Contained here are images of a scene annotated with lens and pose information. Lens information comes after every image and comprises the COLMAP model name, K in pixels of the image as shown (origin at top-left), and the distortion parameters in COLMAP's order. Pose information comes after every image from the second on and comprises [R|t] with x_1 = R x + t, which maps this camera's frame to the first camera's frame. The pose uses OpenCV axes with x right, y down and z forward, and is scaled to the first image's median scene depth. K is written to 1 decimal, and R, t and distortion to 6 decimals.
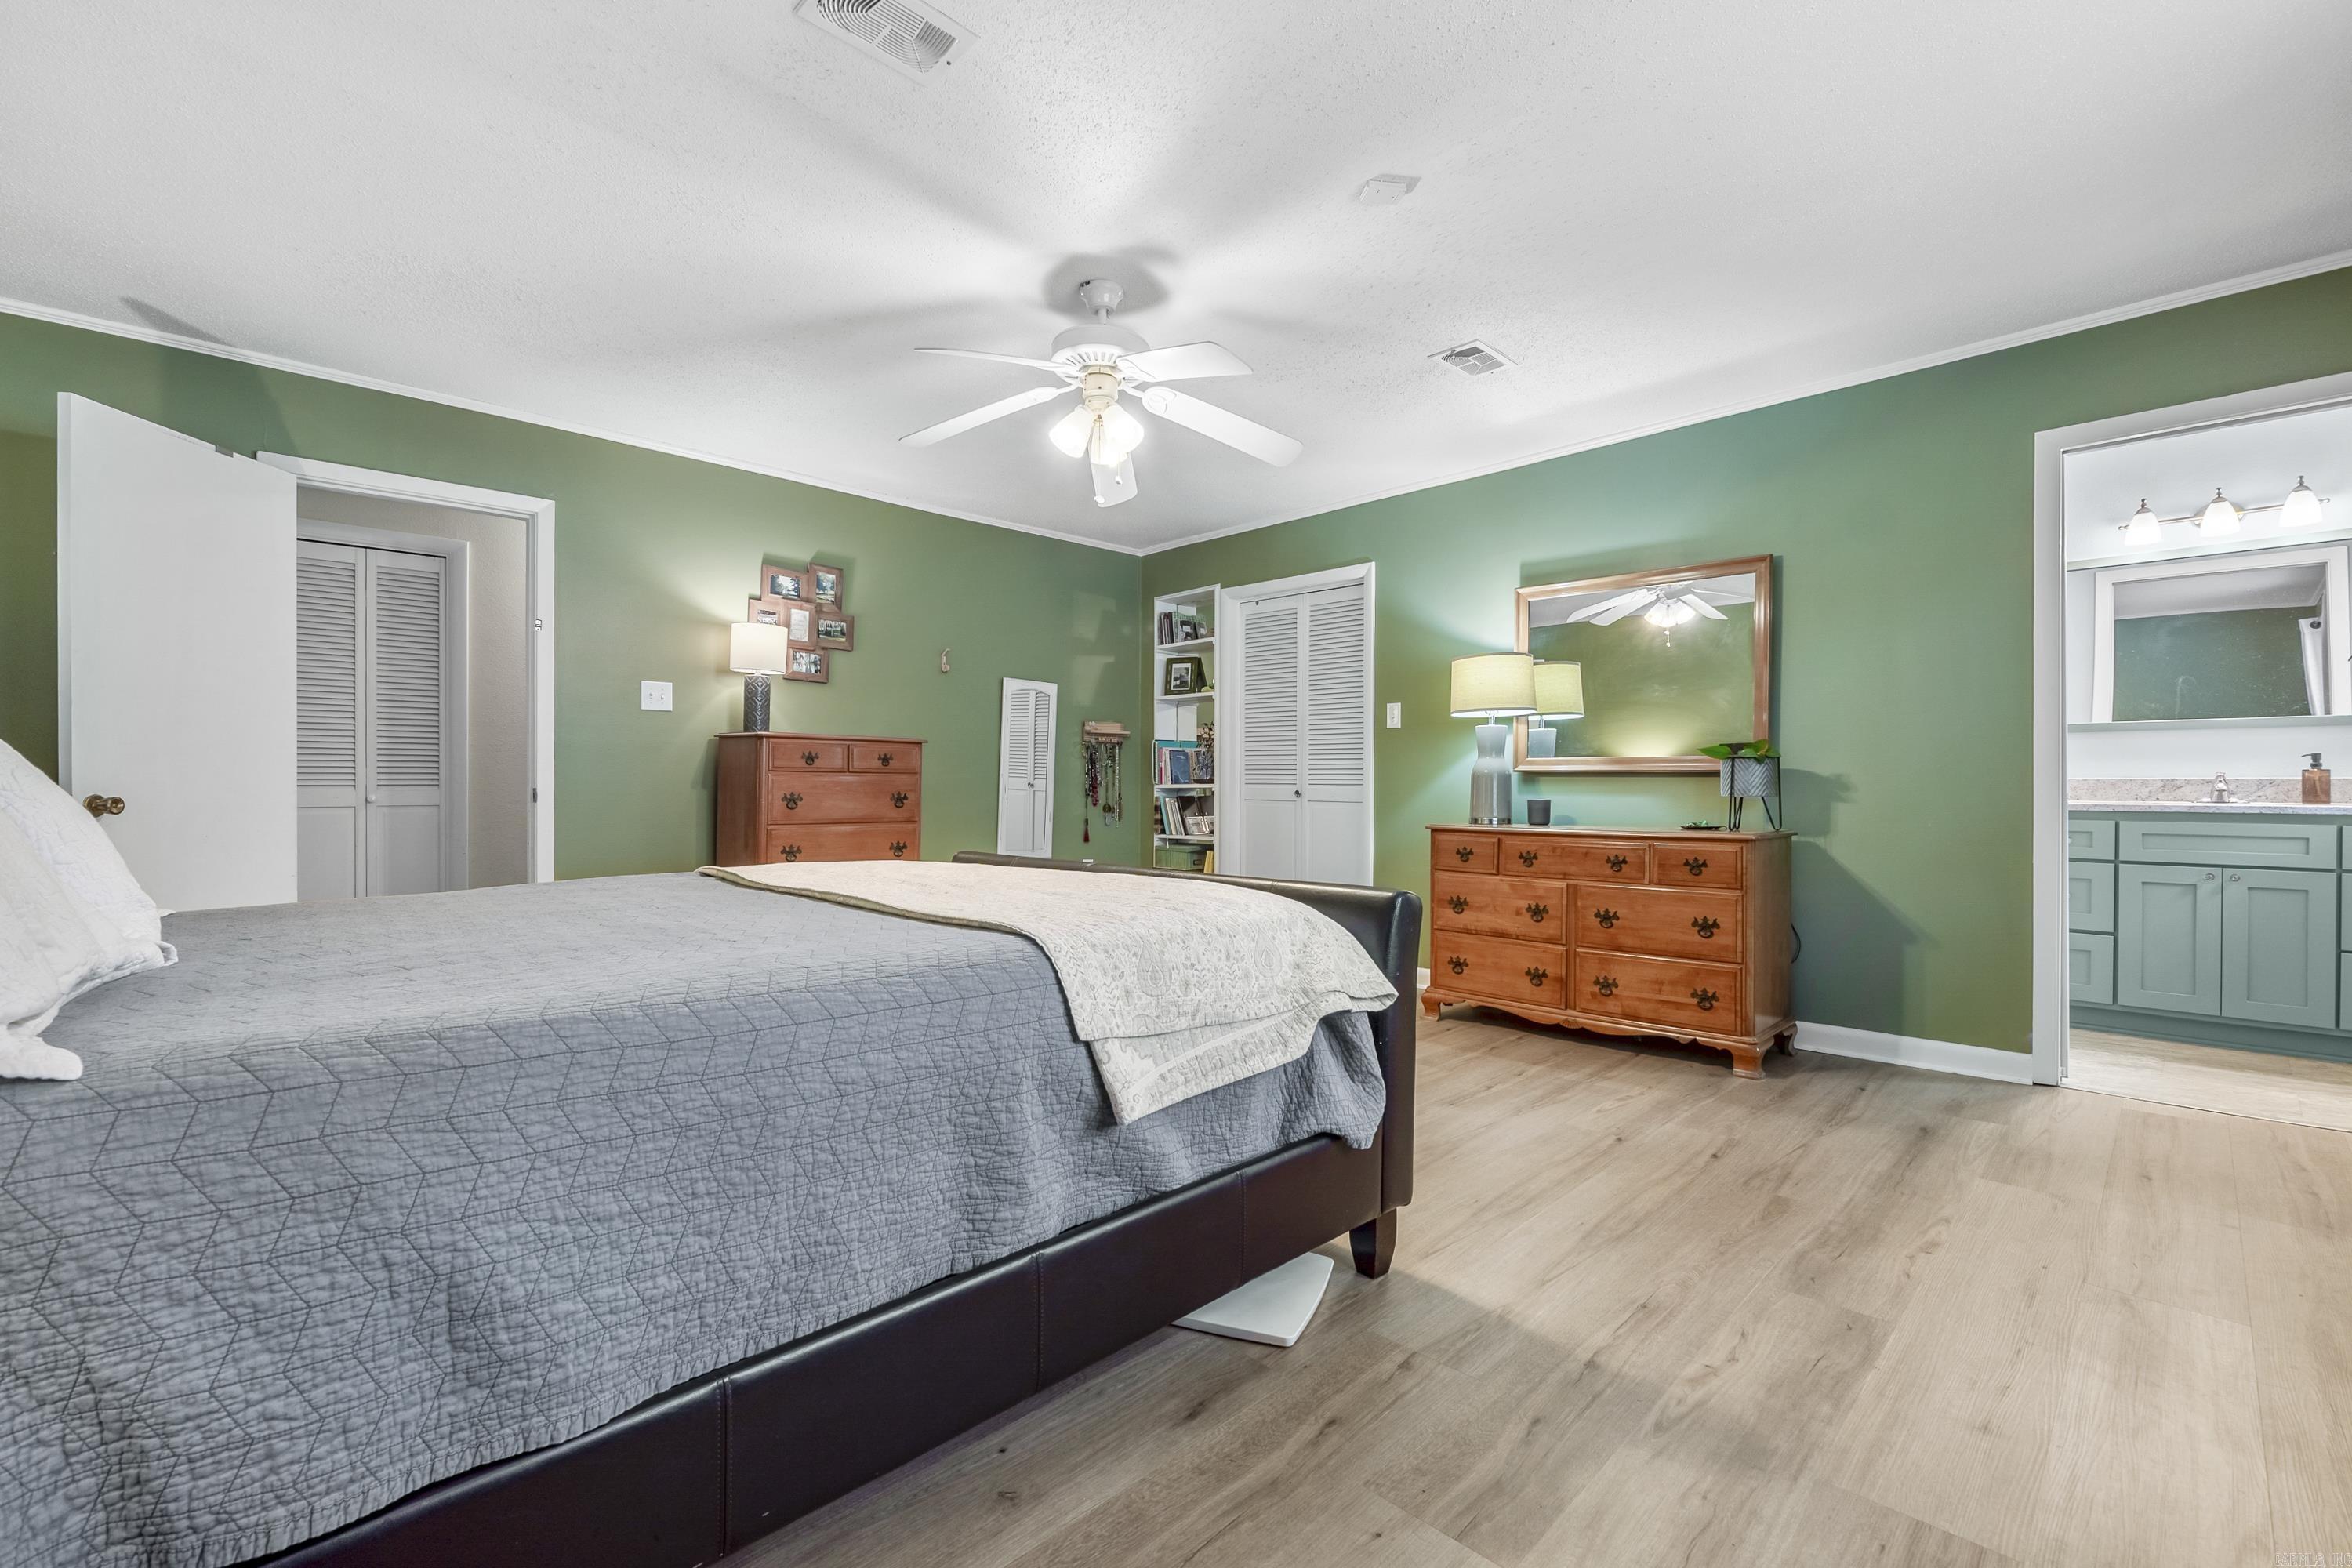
lens RADIAL K [[999.5, 0, 1180.0], [0, 999.5, 780.4], [0, 0, 1]] dist [-0.002744, -0.000187]
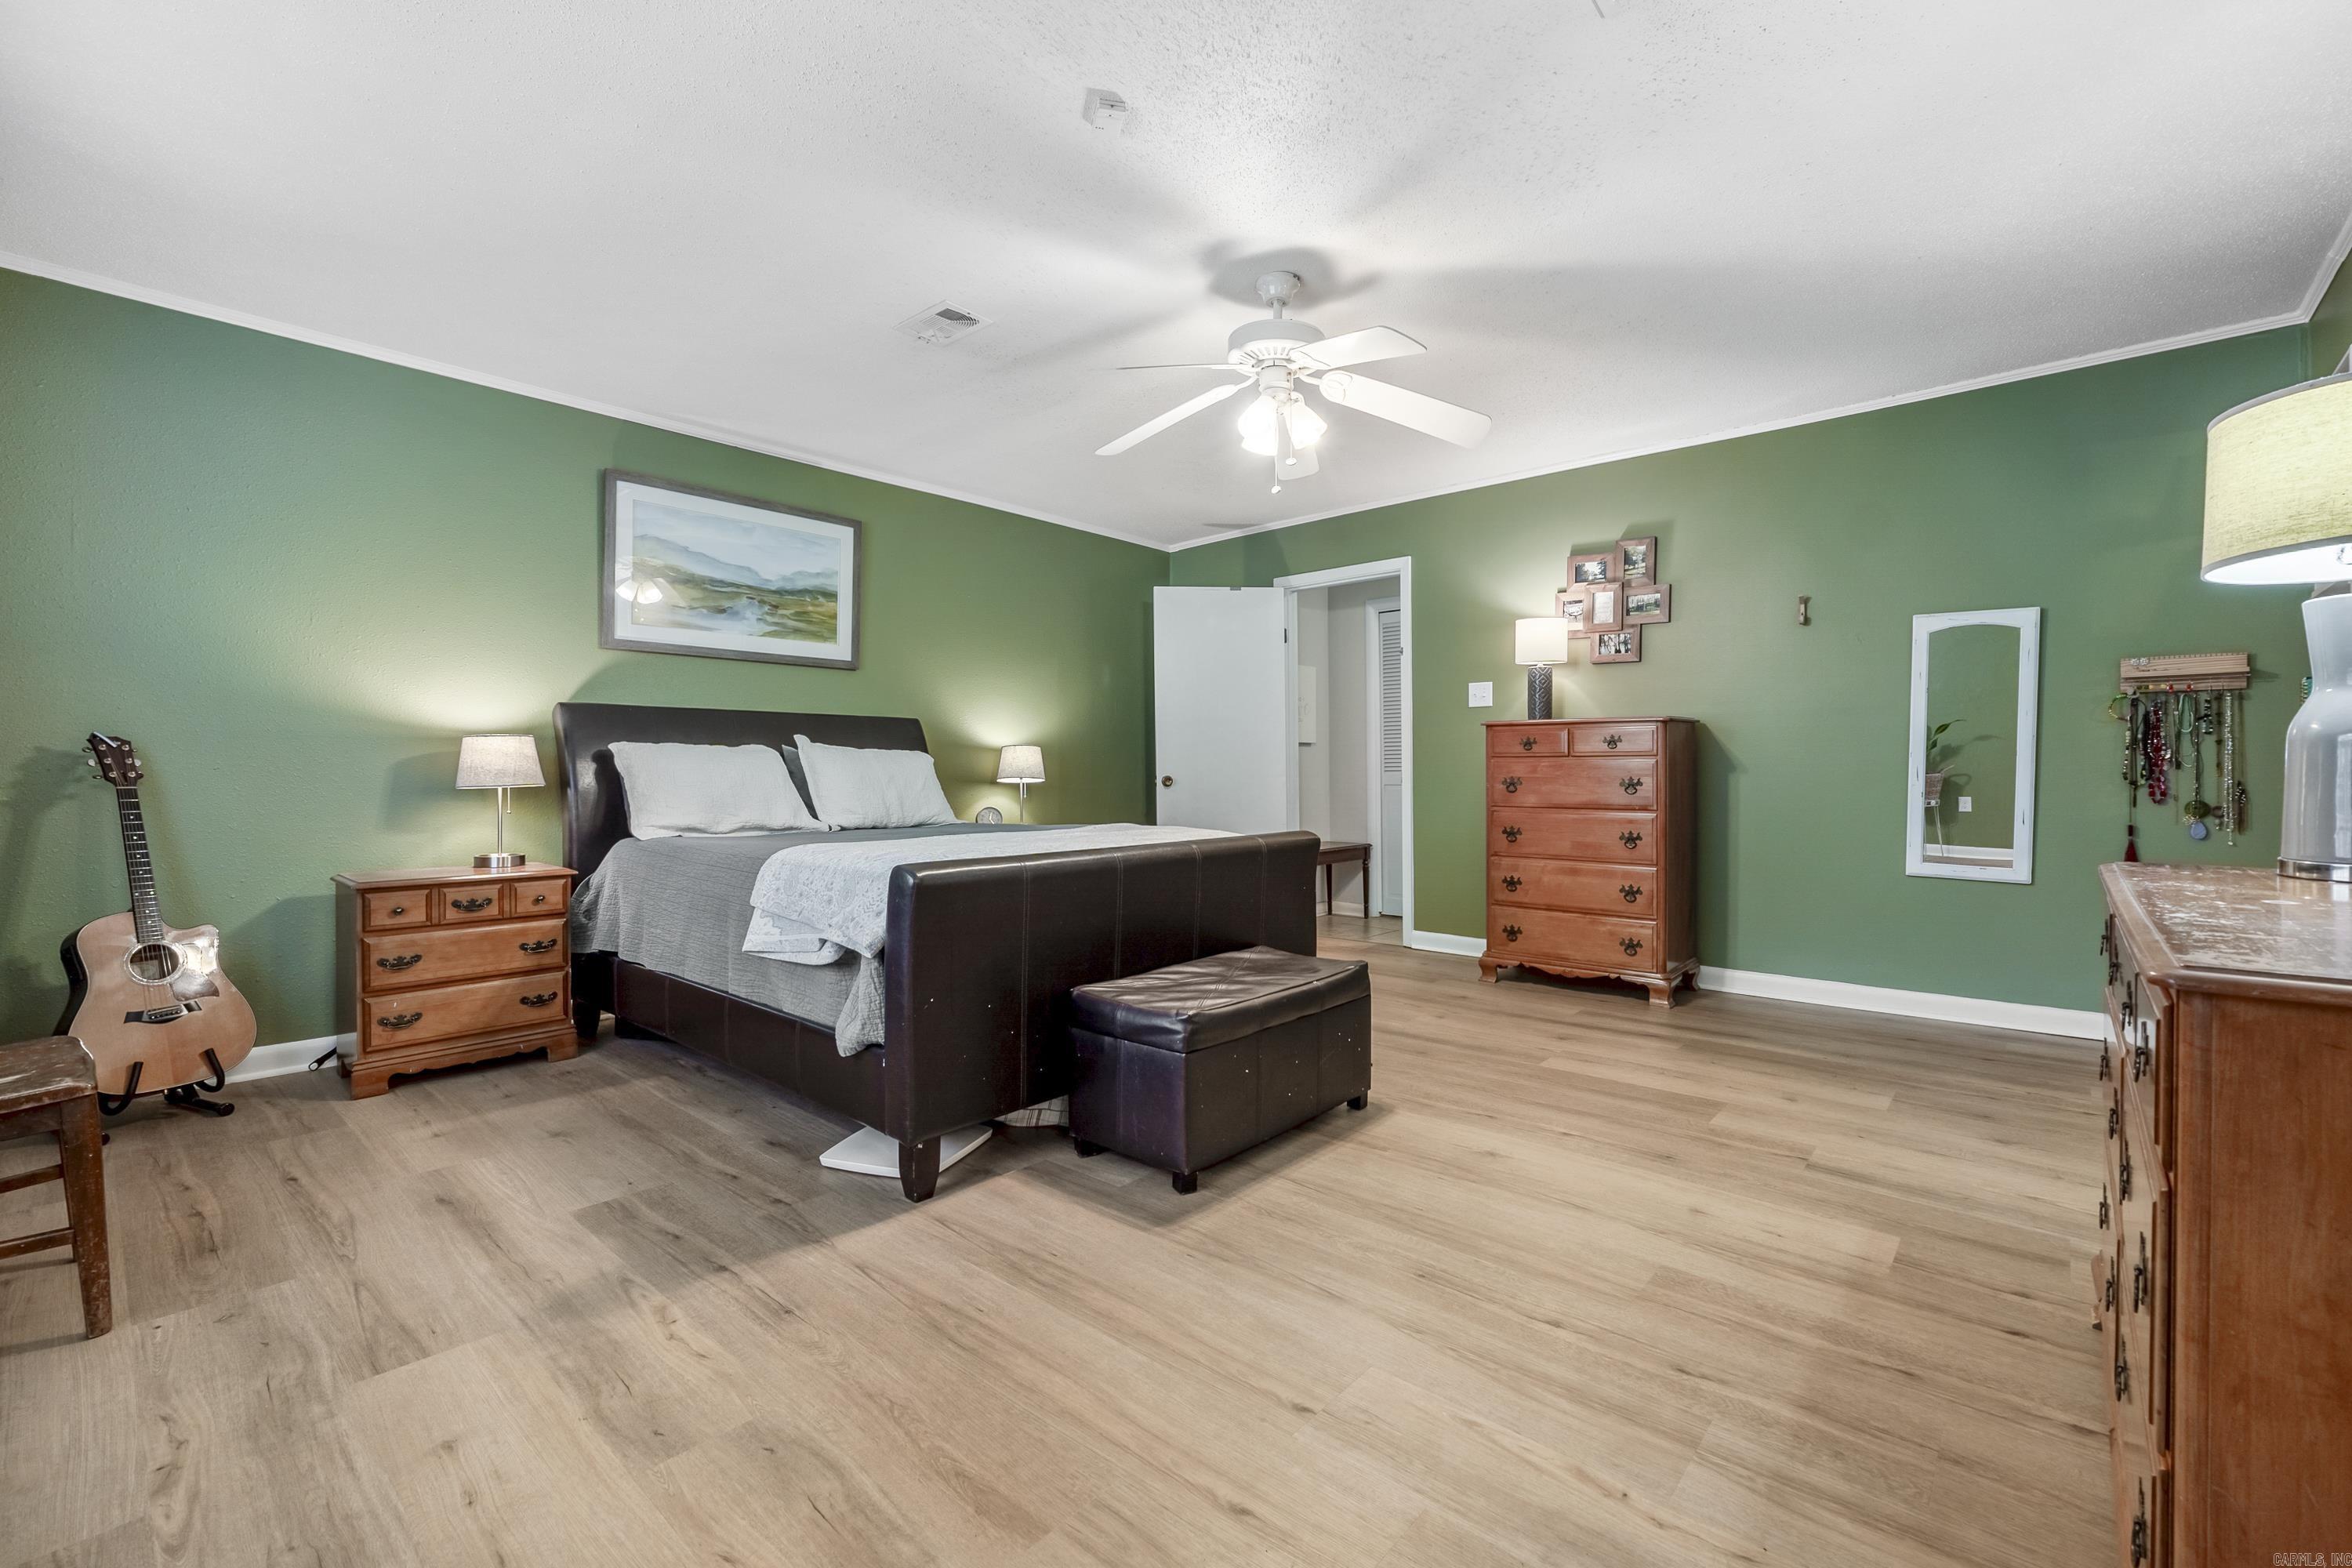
lens RADIAL K [[1003.4, 0, 1186.5], [0, 1003.4, 759.0], [0, 0, 1]] dist [0.011434, -0.007327]
pose [[0.059532, -0.014366, -0.998123, 0.713211], [0.008968, 0.999864, -0.013857, 0.005373], [0.998186, -0.008126, 0.059652, 0.647160]]
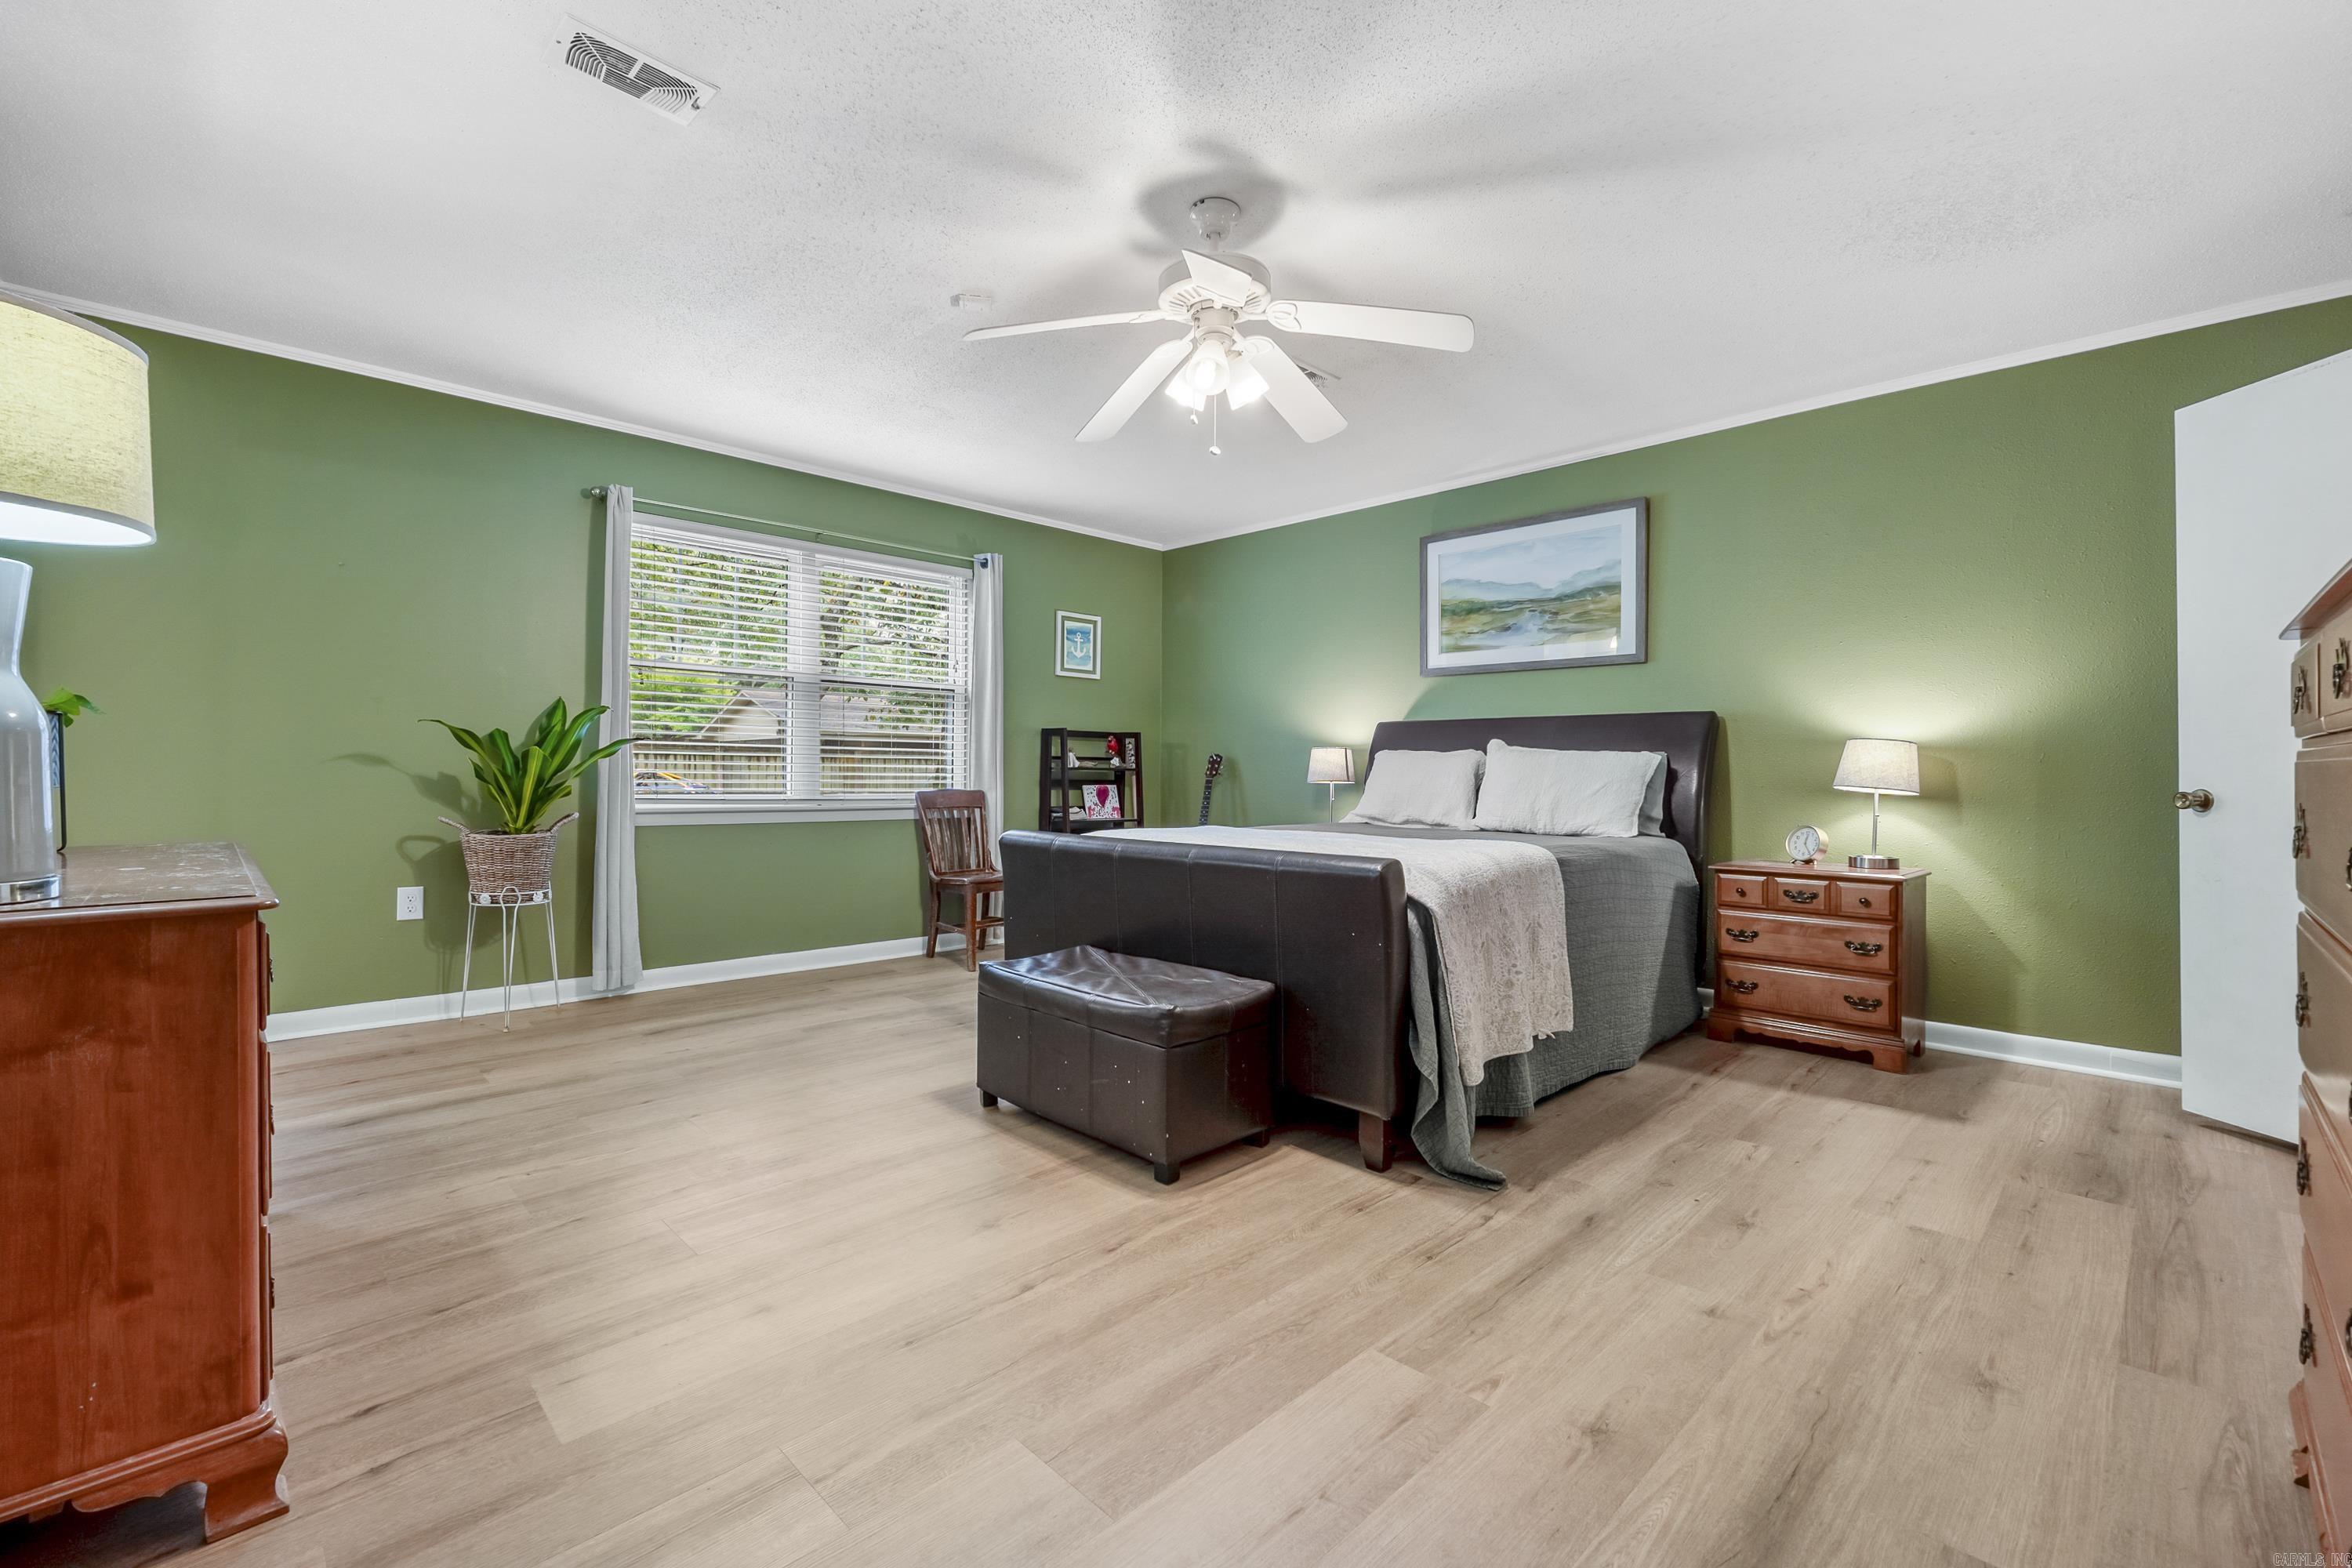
lens RADIAL K [[984.8, 0, 1175.2], [0, 984.8, 772.8], [0, 0, 1]] dist [-0.001604, -0.000467]
pose [[-0.999847, -0.006528, 0.016239, -0.048376], [-0.006547, 0.999978, -0.001079, 0.002974], [-0.016232, -0.001185, -0.999868, 1.432823]]
